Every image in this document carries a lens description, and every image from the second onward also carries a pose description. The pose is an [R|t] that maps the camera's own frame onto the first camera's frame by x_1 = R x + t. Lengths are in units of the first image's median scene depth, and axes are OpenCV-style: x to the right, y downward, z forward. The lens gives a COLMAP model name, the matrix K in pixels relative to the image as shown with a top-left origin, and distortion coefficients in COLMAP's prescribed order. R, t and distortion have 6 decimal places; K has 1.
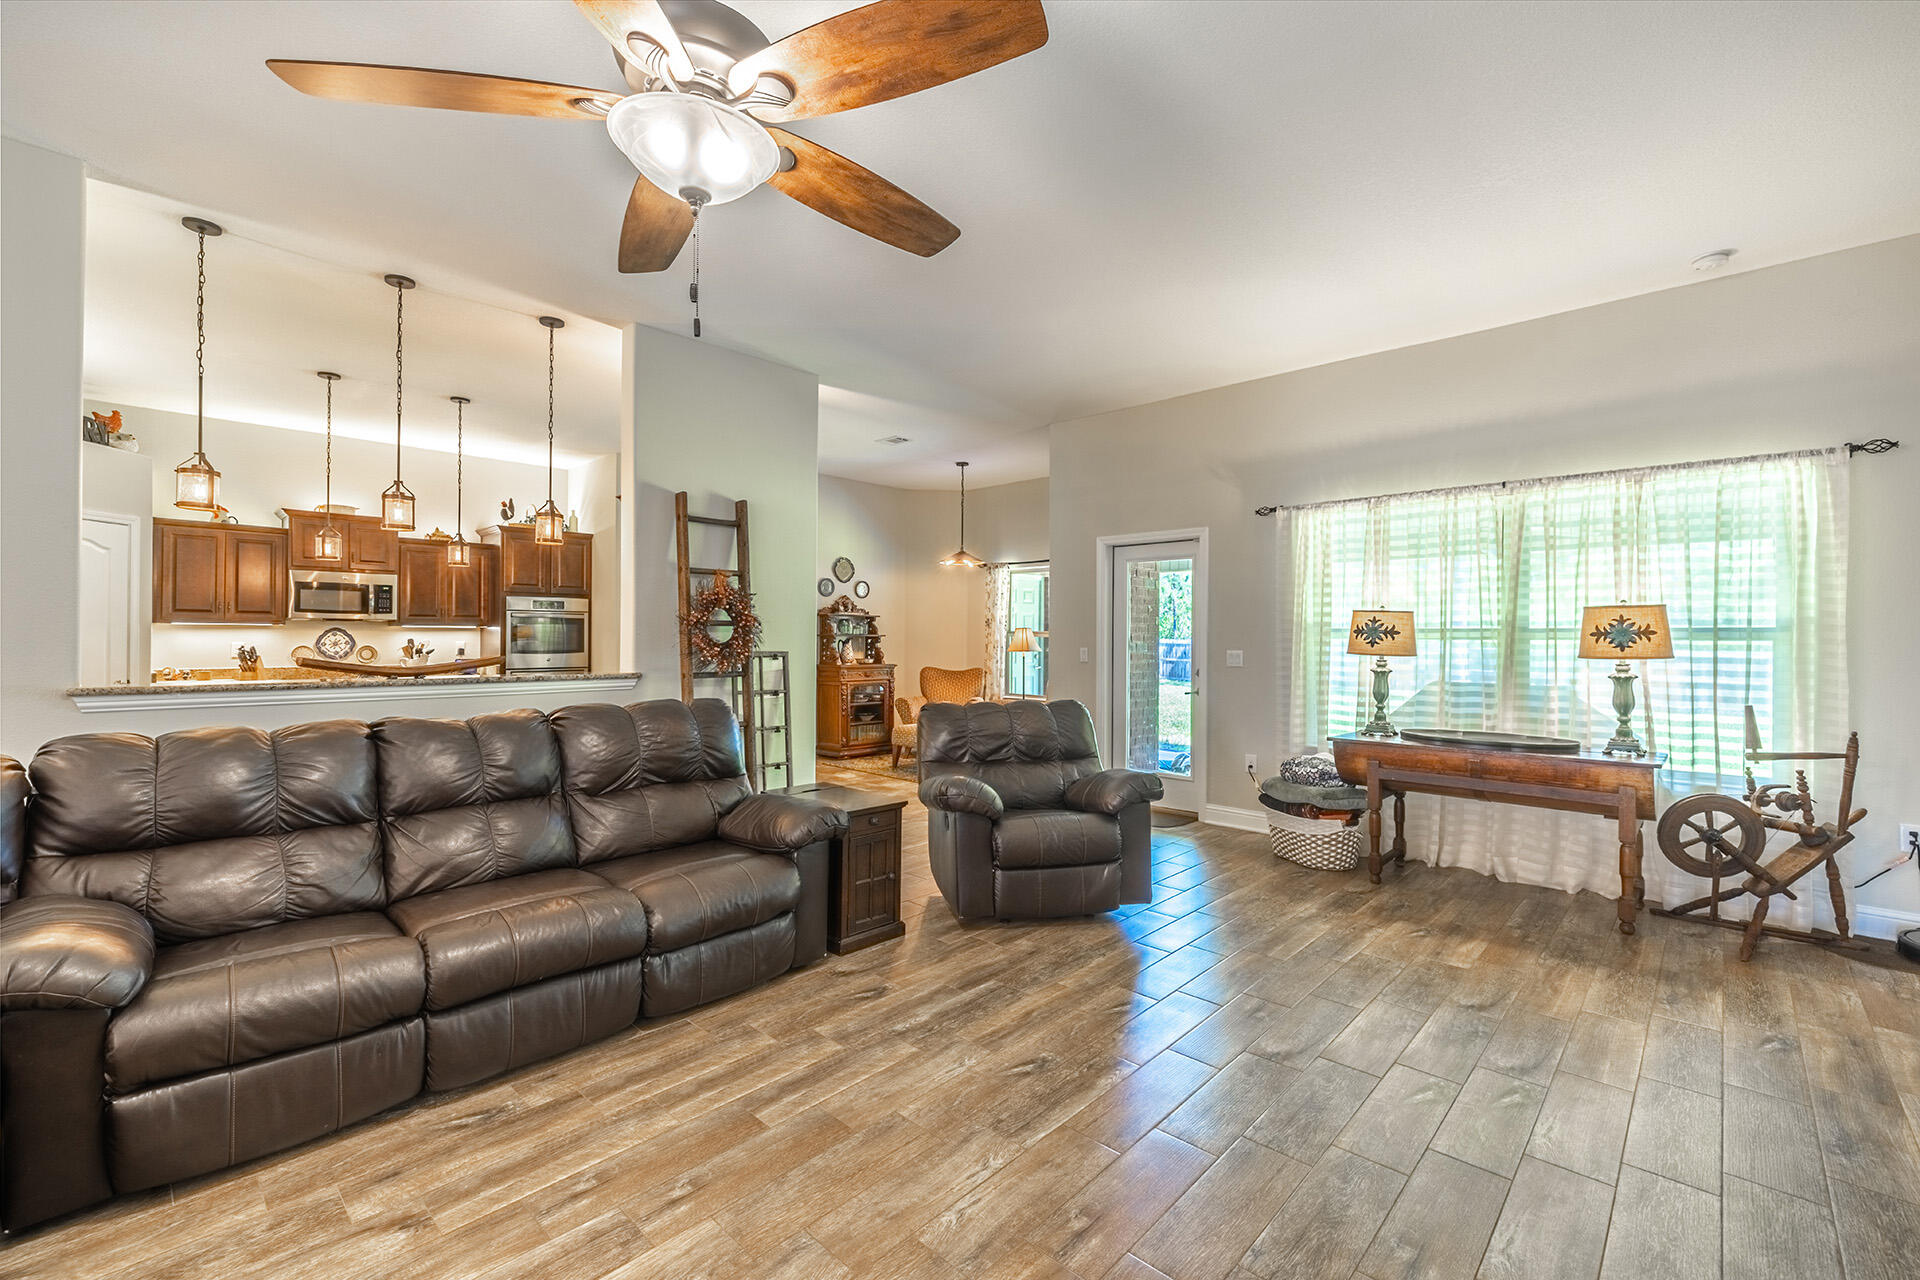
lens RADIAL K [[810.1, 0, 948.7], [0, 810.1, 630.1], [0, 0, 1]] dist [0.002105, -0.000934]
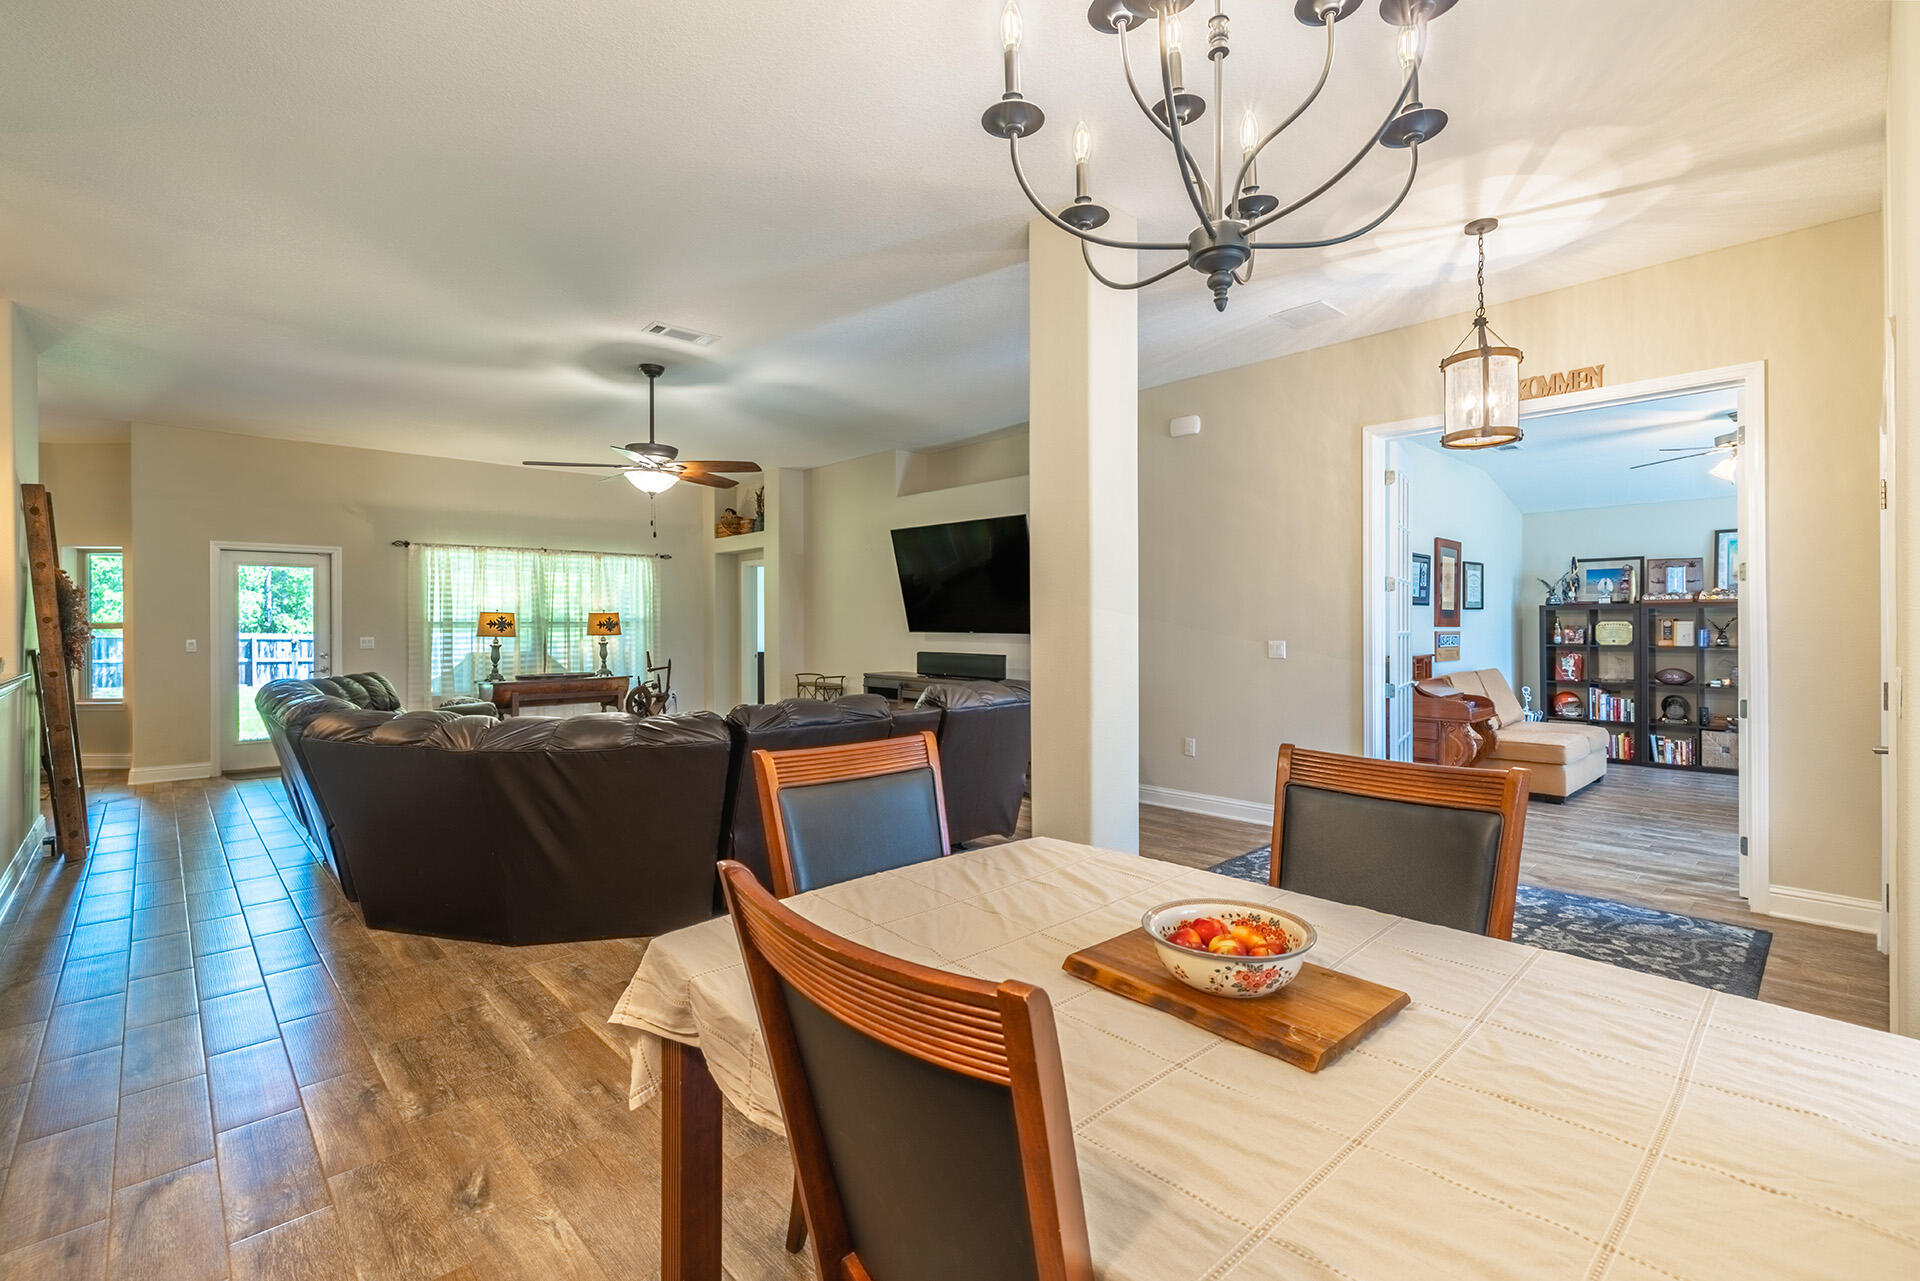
lens RADIAL K [[854.1, 0, 989.2], [0, 854.1, 621.4], [0, 0, 1]] dist [0.007328, 0.000687]
pose [[0.034538, -0.005492, 0.999388, -1.646401], [-0.004190, 0.999975, 0.005640, -0.023579], [-0.999395, -0.004382, 0.034514, -0.202978]]
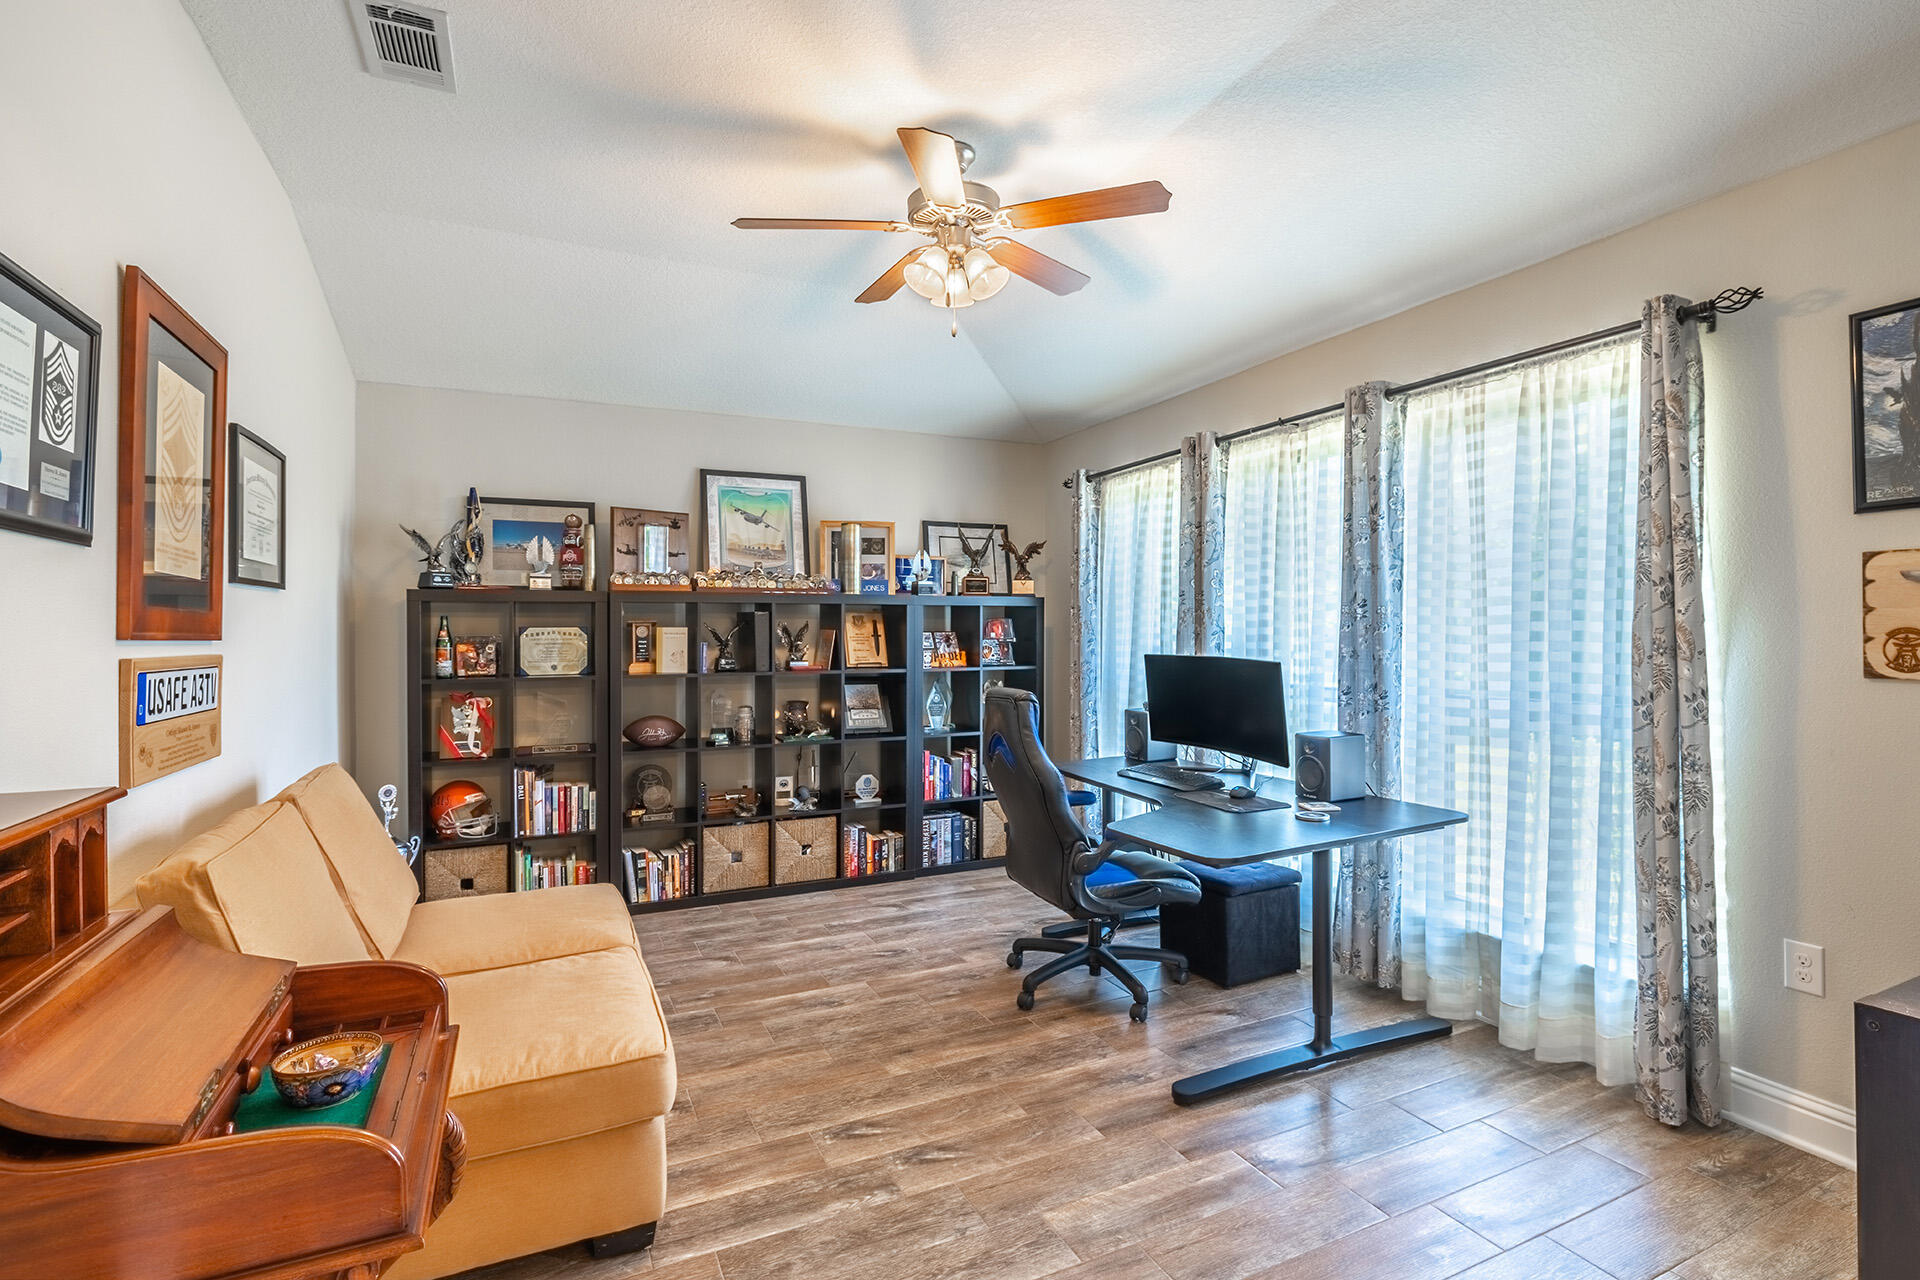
lens RADIAL K [[910.0, 0, 965.3], [0, 910.0, 637.7], [0, 0, 1]] dist [-0.014458, 0.000158]
pose [[-0.934264, -0.006415, 0.356525, -0.307216], [-0.006672, 0.999978, 0.000509, -0.009368], [-0.356520, -0.001903, -0.934286, -0.838062]]
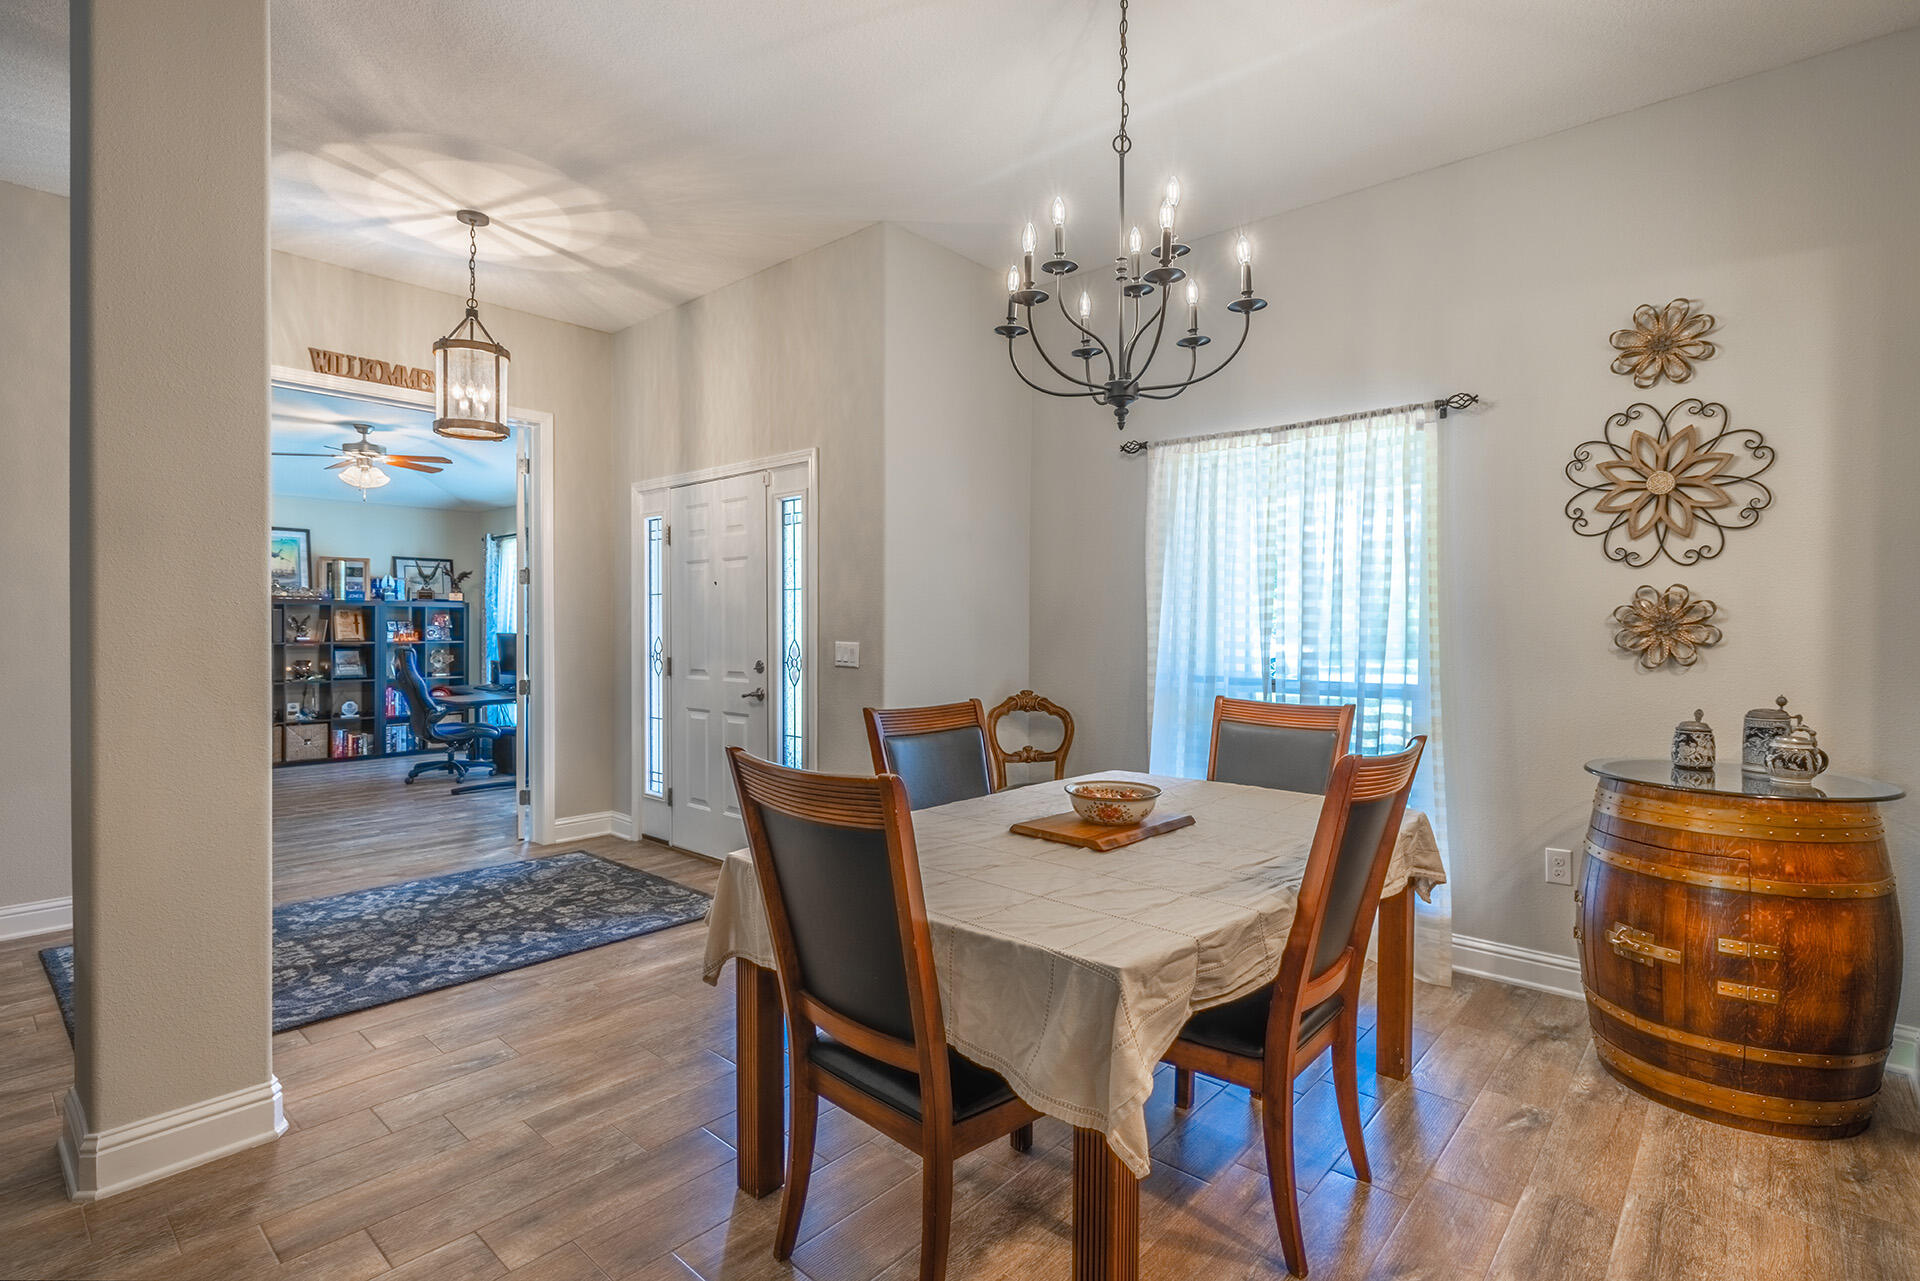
lens RADIAL K [[910.0, 0, 965.5], [0, 910.0, 637.7], [0, 0, 1]] dist [-0.014458, 0.000158]
pose [[-0.999085, -0.012339, -0.040960, -1.165209], [-0.012587, 0.999904, 0.005779, -0.006343], [0.040885, 0.006289, -0.999144, 0.331410]]
